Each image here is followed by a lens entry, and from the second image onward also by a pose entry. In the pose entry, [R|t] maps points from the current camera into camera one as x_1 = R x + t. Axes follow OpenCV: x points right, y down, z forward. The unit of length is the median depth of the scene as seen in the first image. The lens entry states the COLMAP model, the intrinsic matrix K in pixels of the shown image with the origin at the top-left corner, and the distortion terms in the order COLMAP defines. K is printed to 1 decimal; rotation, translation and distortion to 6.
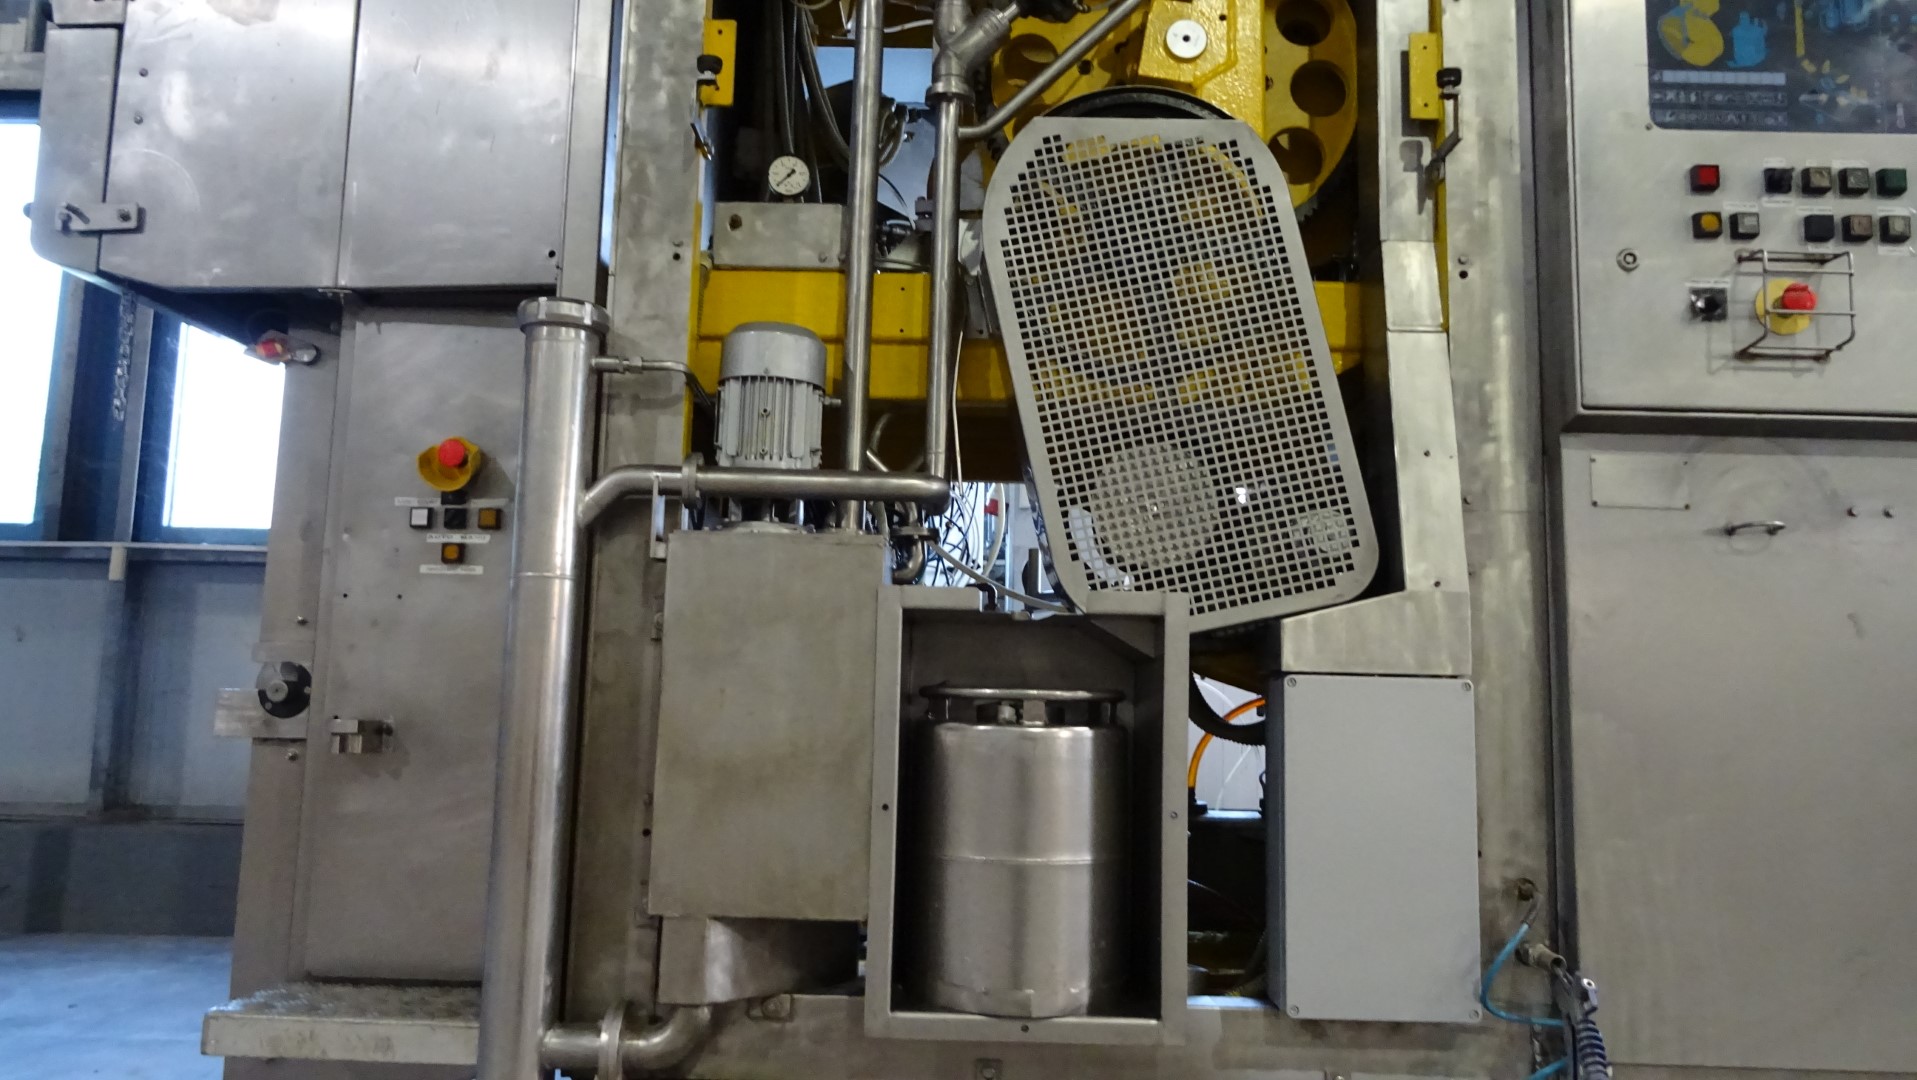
lens RADIAL K [[1377.1, 0, 961.4], [0, 1377.1, 543.5], [0, 0, 1]] dist [-0.003001, -0.000865]
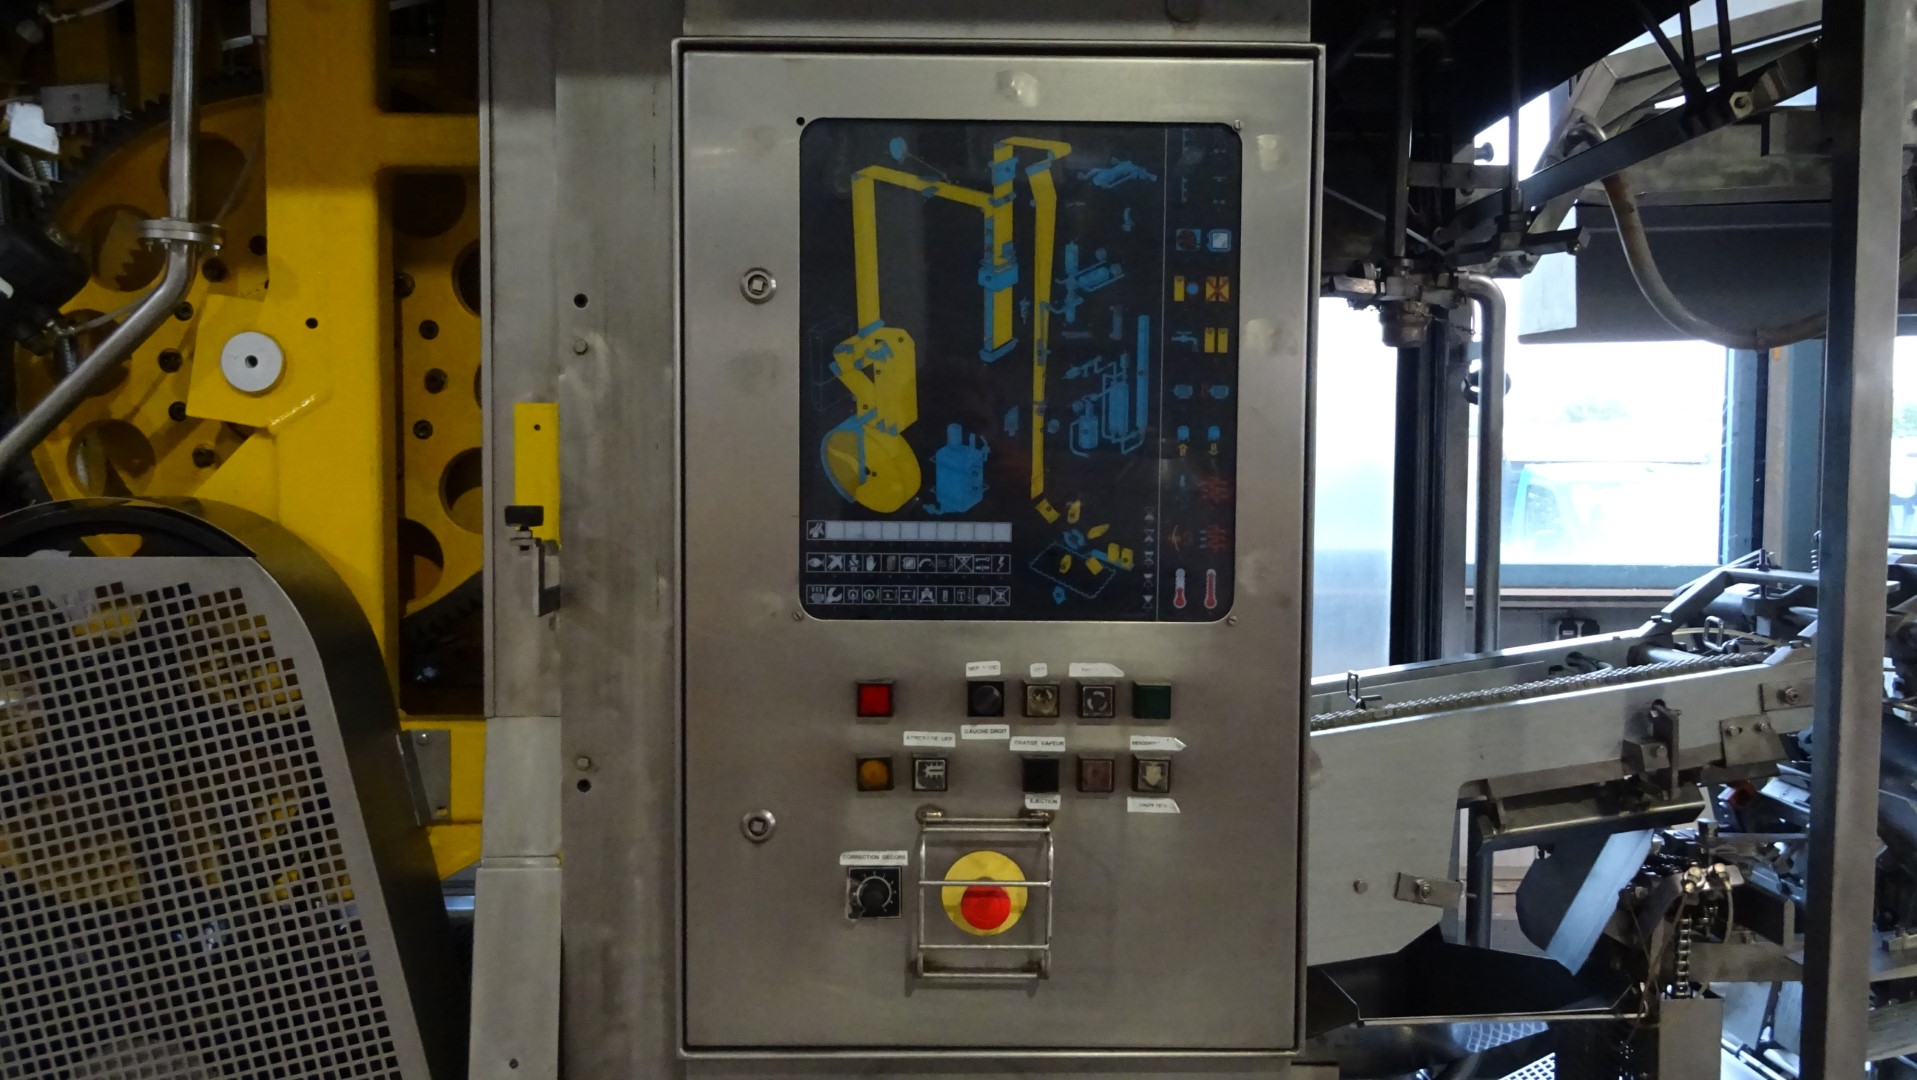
lens RADIAL K [[1377.1, 0, 955.3], [0, 1377.1, 536.7], [0, 0, 1]] dist [-0.003001, -0.000865]
pose [[0.998776, -0.024279, 0.043086, 0.543439], [0.016662, 0.985463, 0.169071, -0.446453], [-0.046565, -0.168146, 0.984662, 0.353520]]
